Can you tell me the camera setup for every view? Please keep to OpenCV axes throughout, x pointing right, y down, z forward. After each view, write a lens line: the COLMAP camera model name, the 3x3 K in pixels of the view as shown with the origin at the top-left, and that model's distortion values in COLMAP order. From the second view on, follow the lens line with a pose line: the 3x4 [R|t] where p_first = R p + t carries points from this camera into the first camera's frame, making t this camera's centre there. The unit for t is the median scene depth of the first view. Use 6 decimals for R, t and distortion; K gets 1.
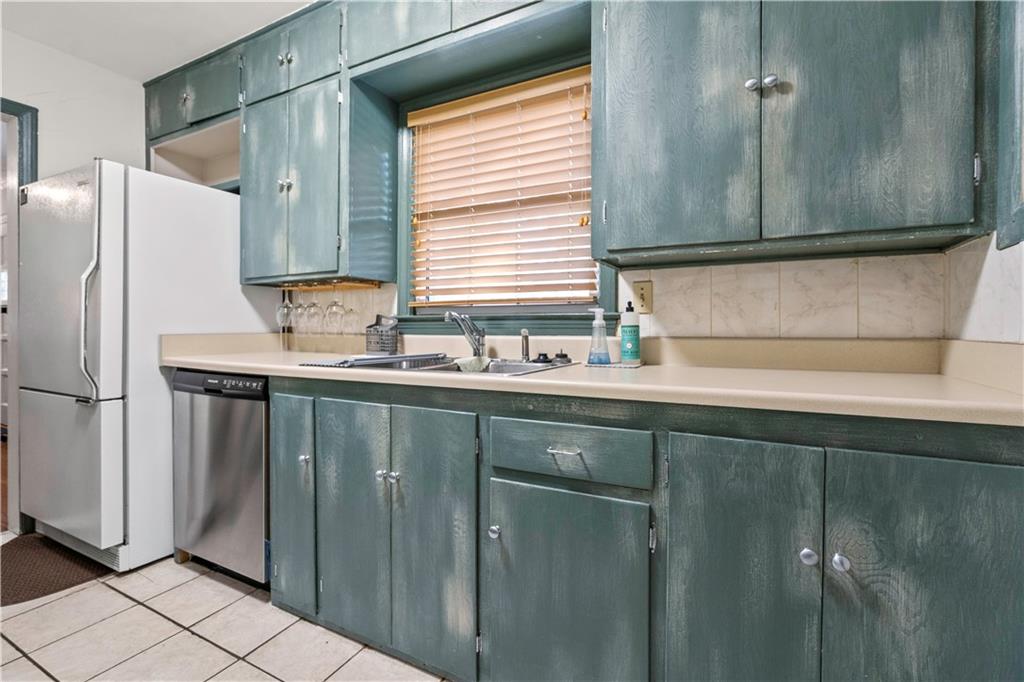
lens RADIAL K [[473.8, 0, 514.6], [0, 473.8, 332.1], [0, 0, 1]] dist [-0.001664, 0.000098]
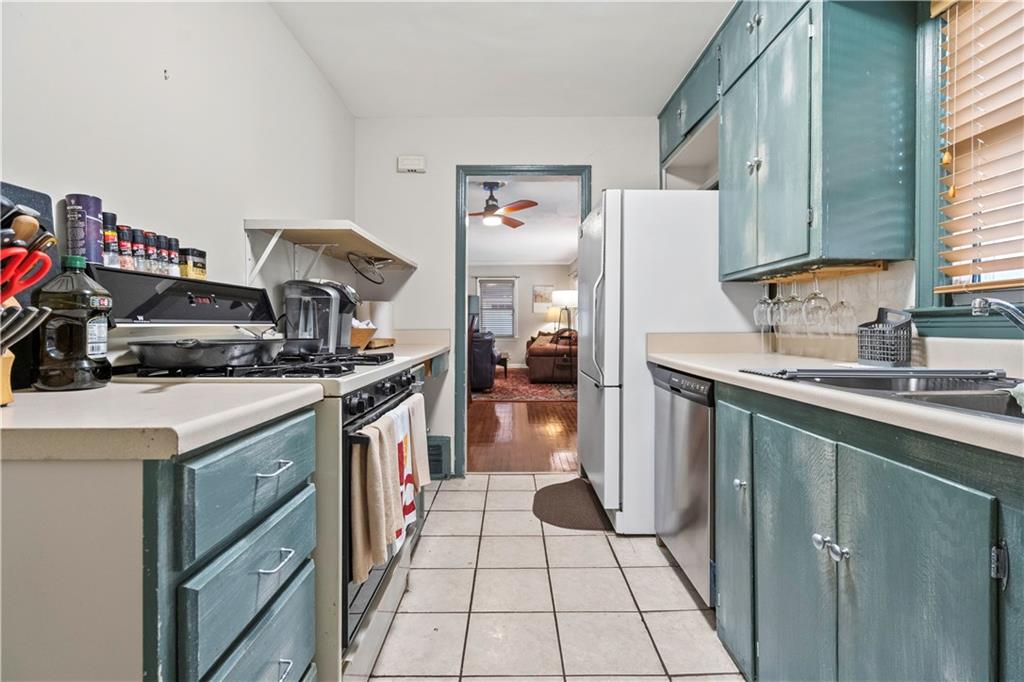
lens RADIAL K [[467.8, 0, 511.6], [0, 467.8, 325.3], [0, 0, 1]] dist [0.000166, 0.000377]
pose [[0.462245, -0.004162, -0.886743, 0.087697], [-0.005196, 0.999959, -0.007402, -0.003181], [0.886737, 0.008029, 0.462204, 0.221399]]
